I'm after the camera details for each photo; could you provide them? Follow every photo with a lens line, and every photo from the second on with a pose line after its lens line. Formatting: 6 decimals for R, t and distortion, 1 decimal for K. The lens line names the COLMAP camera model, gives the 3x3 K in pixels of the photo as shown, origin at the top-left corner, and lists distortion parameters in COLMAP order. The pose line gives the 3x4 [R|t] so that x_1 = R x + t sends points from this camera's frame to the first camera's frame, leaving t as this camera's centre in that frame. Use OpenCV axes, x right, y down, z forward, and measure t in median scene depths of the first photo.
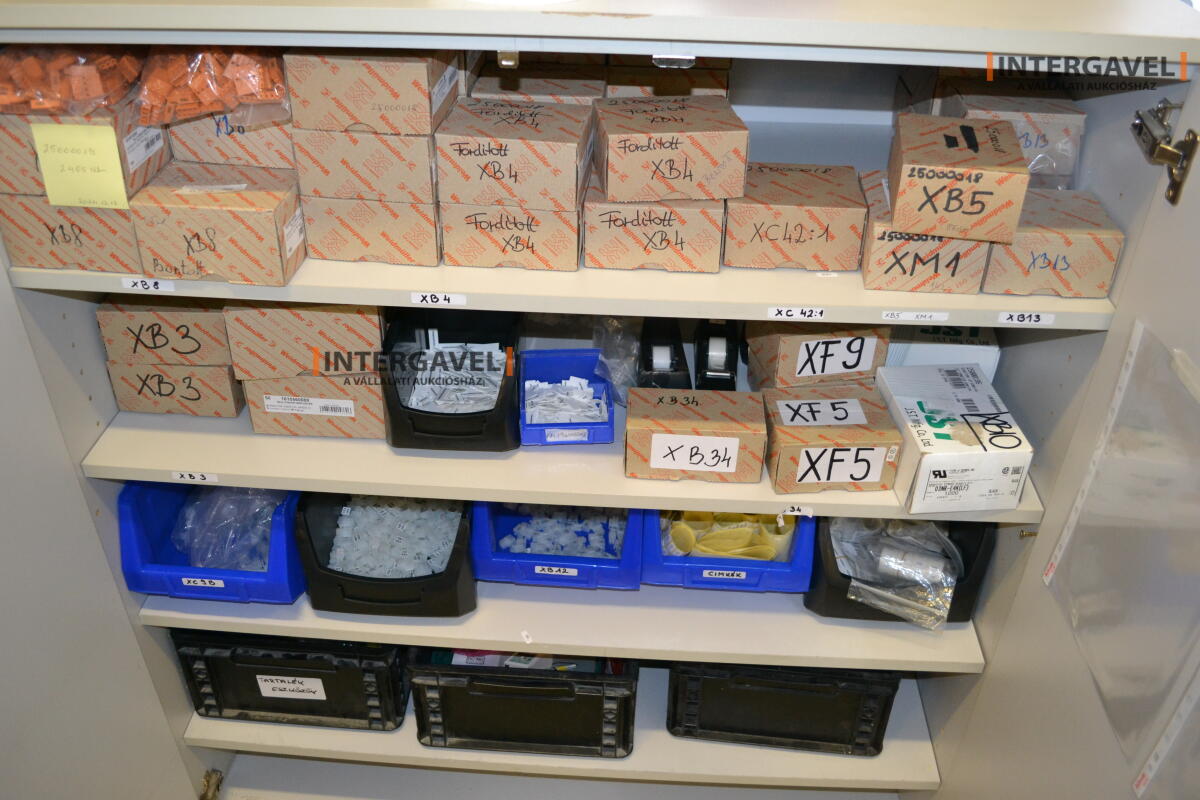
lens RADIAL K [[1032.2, 0, 596.9], [0, 1032.2, 397.2], [0, 0, 1]] dist [-0.085325, 0.013907]
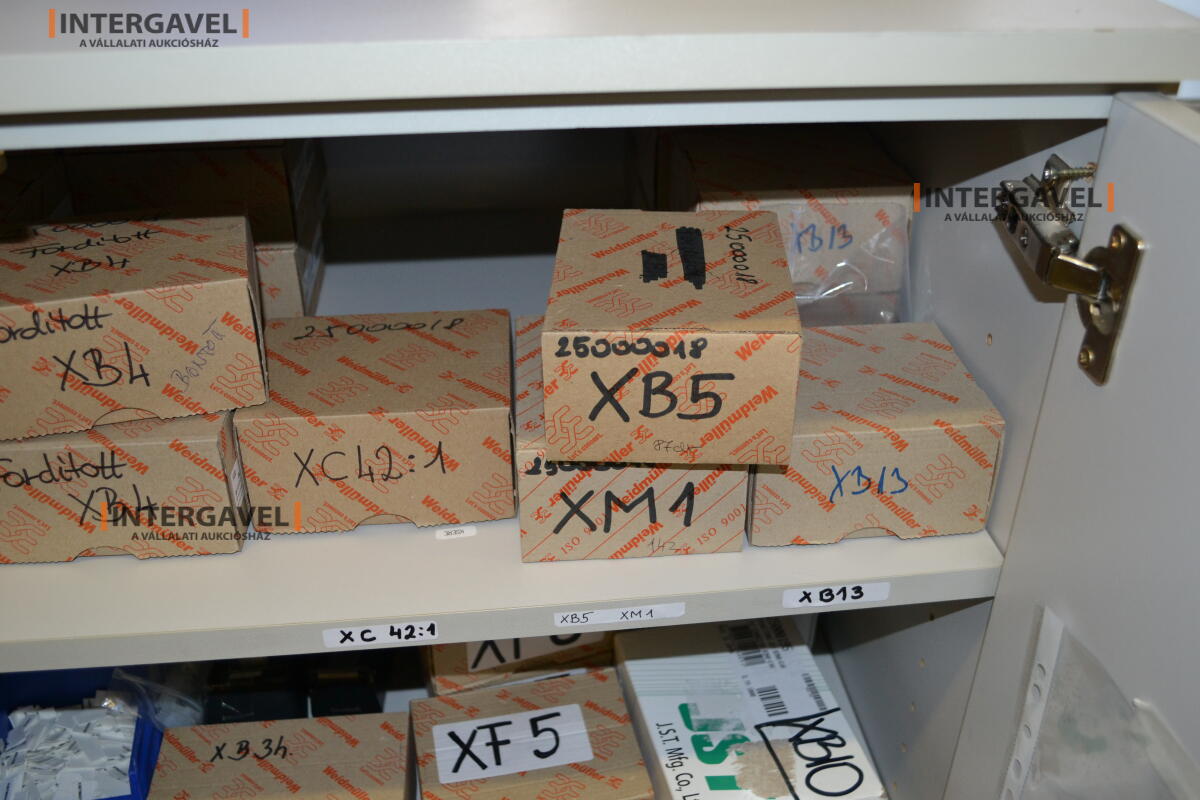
lens RADIAL K [[1172.7, 0, 601.1], [0, 1172.7, 399.6], [0, 0, 1]] dist [-0.077756, 0.000000]
pose [[0.985995, -0.089468, 0.140749, 0.228679], [0.098977, 0.993152, -0.062065, -0.148109], [-0.134232, 0.075127, 0.988098, 0.423104]]
